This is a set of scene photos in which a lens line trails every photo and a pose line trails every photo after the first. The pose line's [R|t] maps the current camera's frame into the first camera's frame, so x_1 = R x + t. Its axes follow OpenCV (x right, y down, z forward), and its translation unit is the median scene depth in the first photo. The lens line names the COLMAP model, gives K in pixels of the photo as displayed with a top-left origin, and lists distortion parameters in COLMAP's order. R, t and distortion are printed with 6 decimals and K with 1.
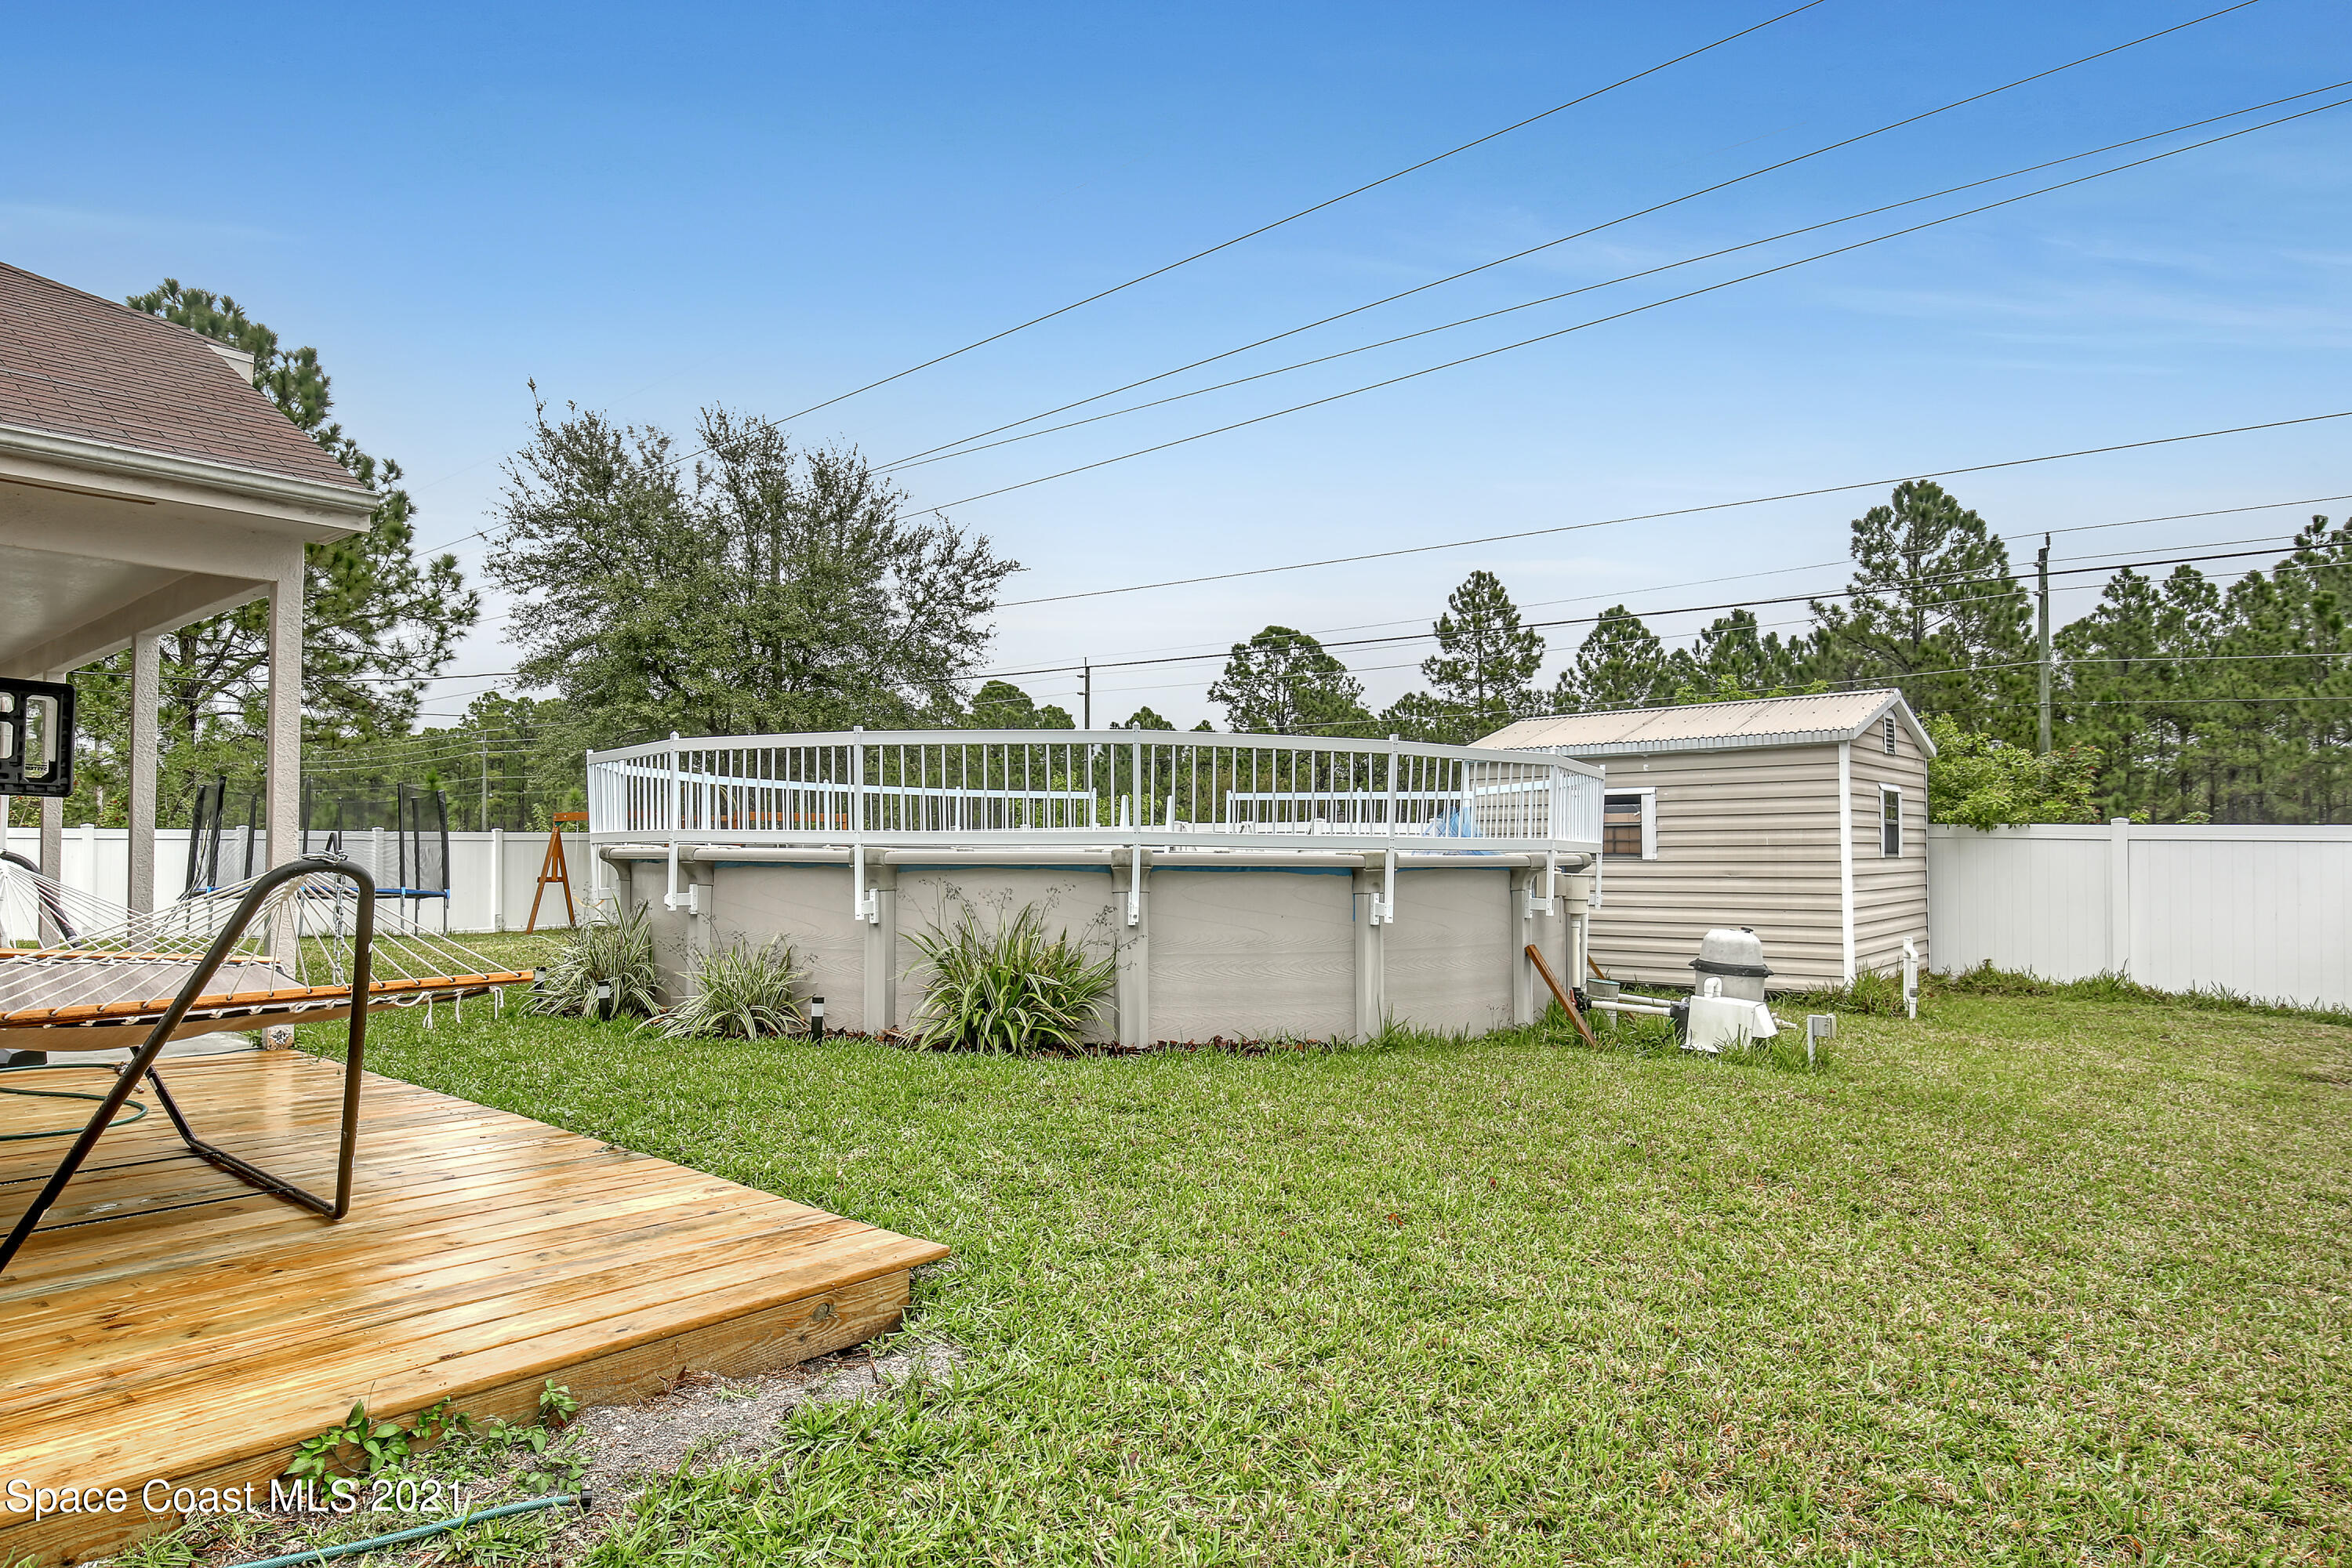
lens RADIAL K [[1350.0, 0, 1176.0], [0, 1350.0, 784.0], [0, 0, 1]] dist [0.000253, -0.001135]
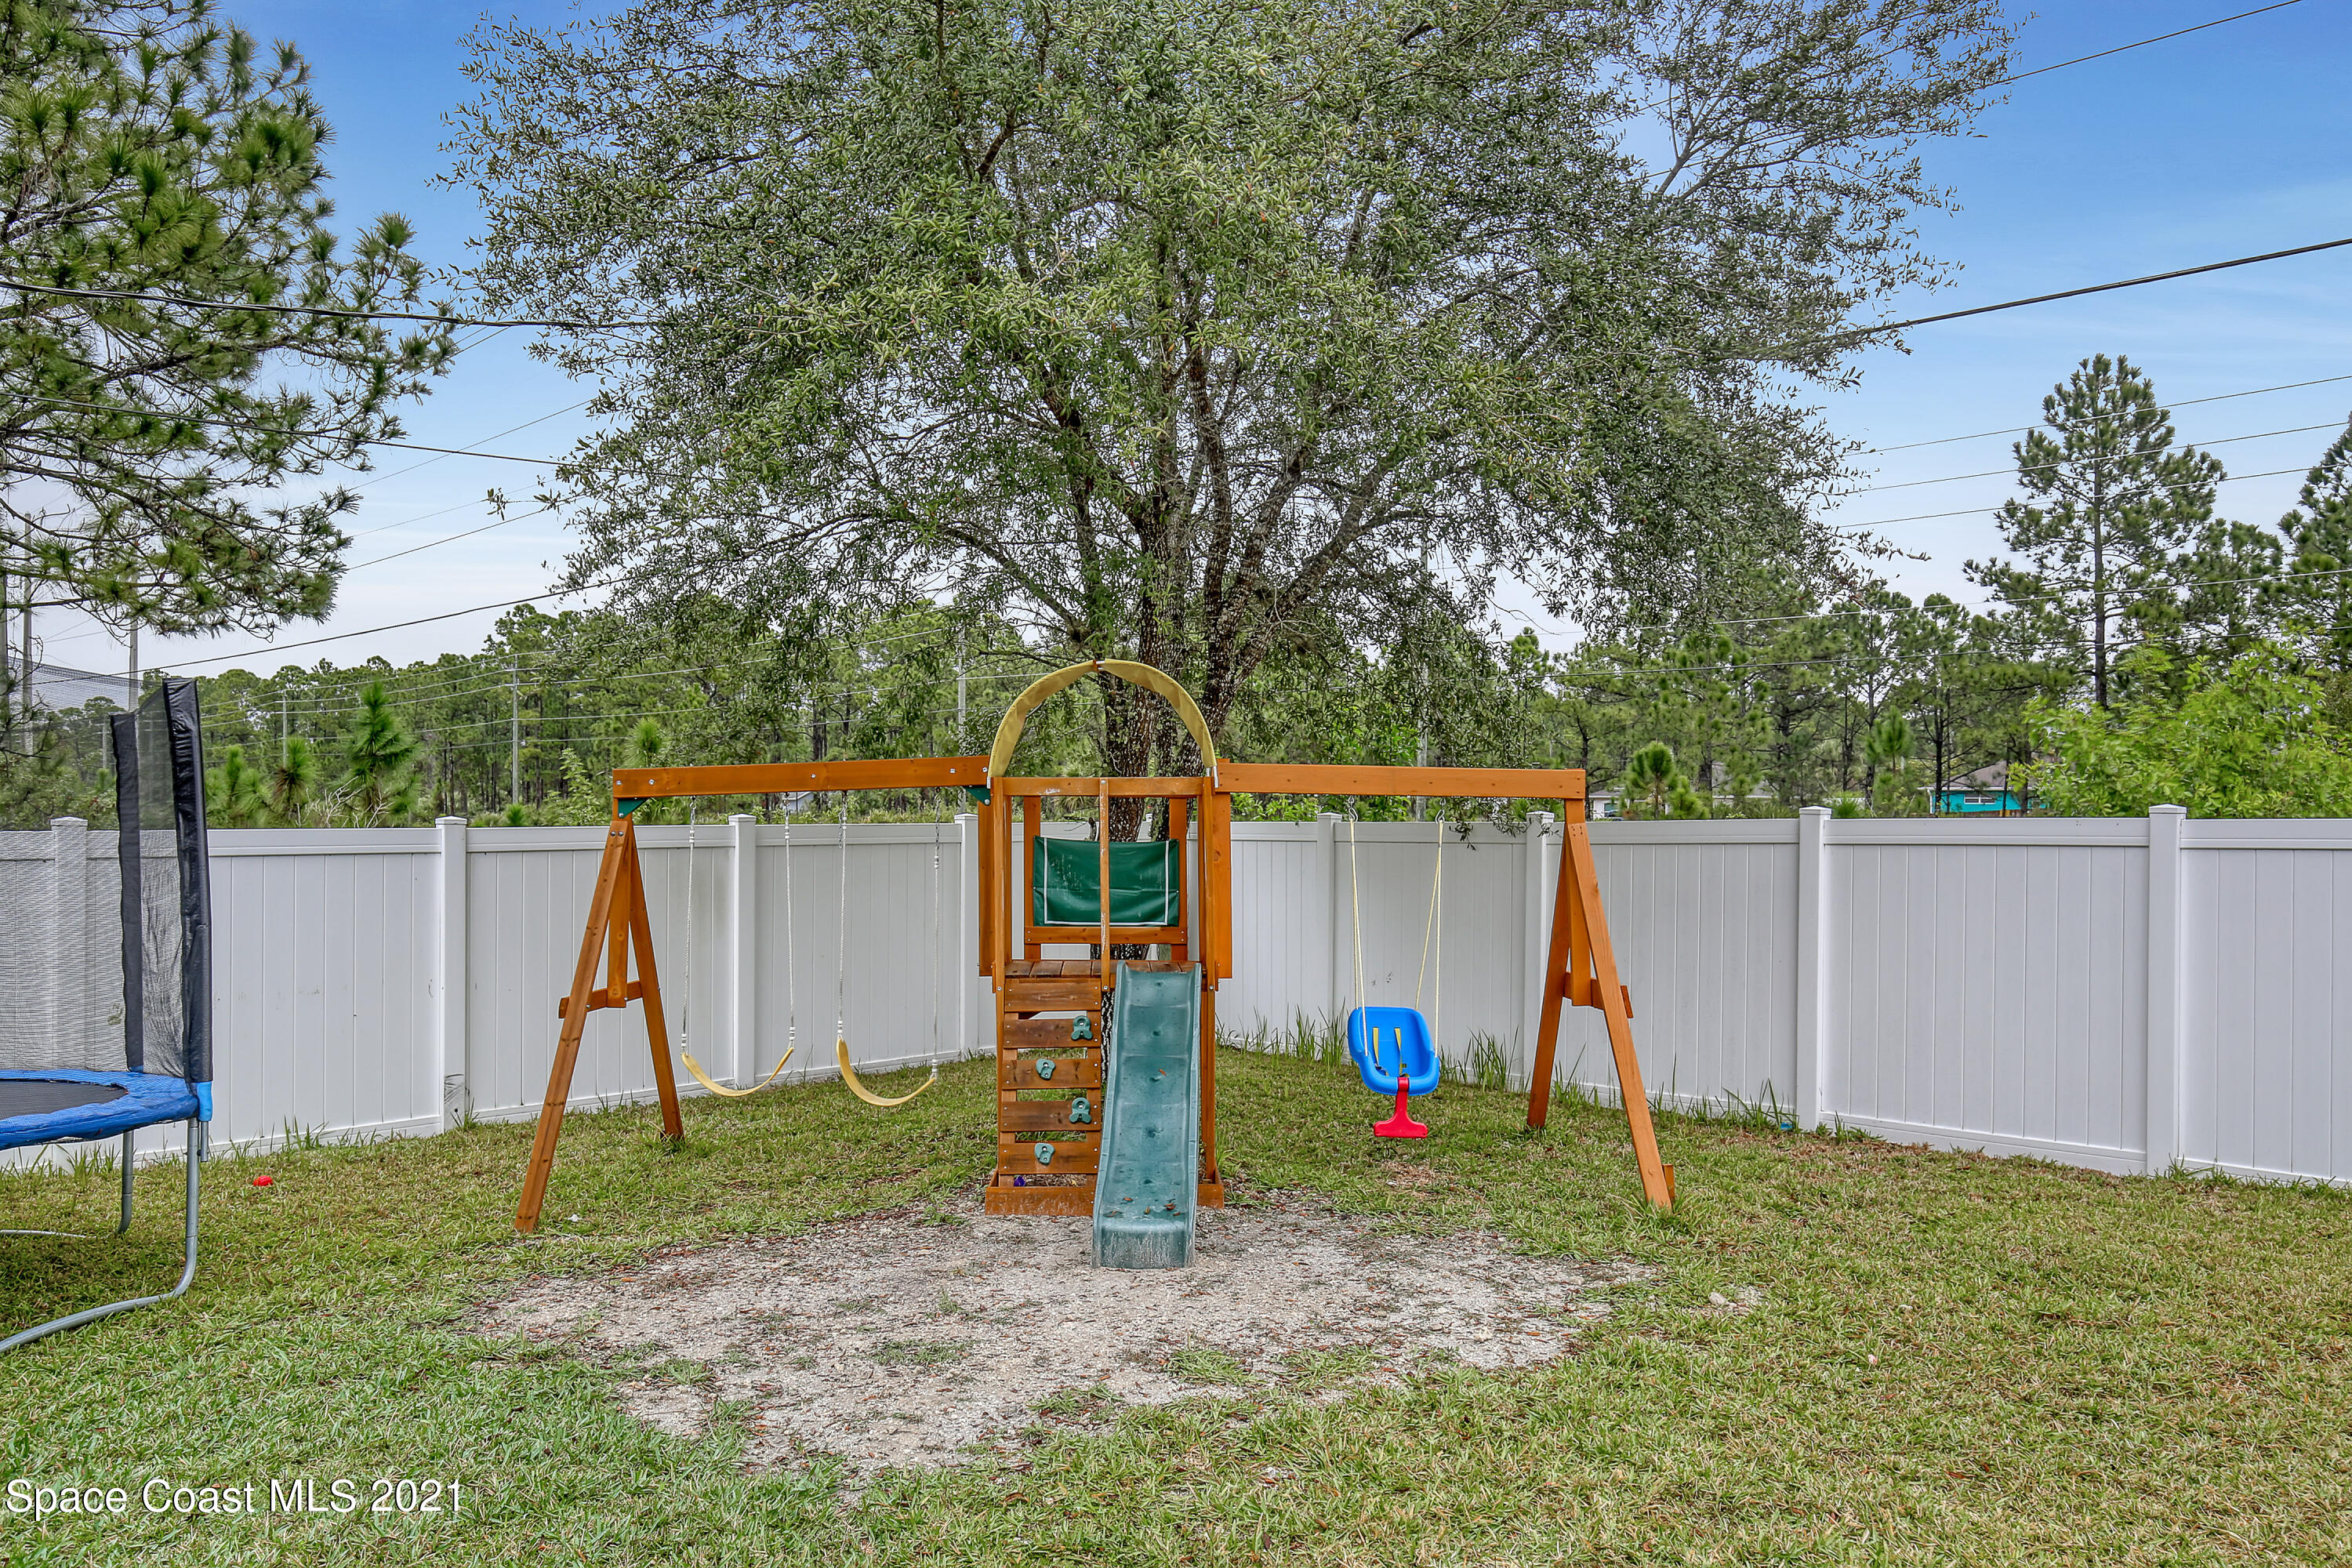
lens RADIAL K [[1785.1, 0, 1176.6], [0, 1785.1, 728.3], [0, 0, 1]] dist [-0.008015, -0.004368]
pose [[0.992578, -0.004686, -0.121519, -0.101868], [0.004710, 0.999989, -0.000094, 0.004615], [0.121518, -0.000479, 0.992589, 0.219479]]
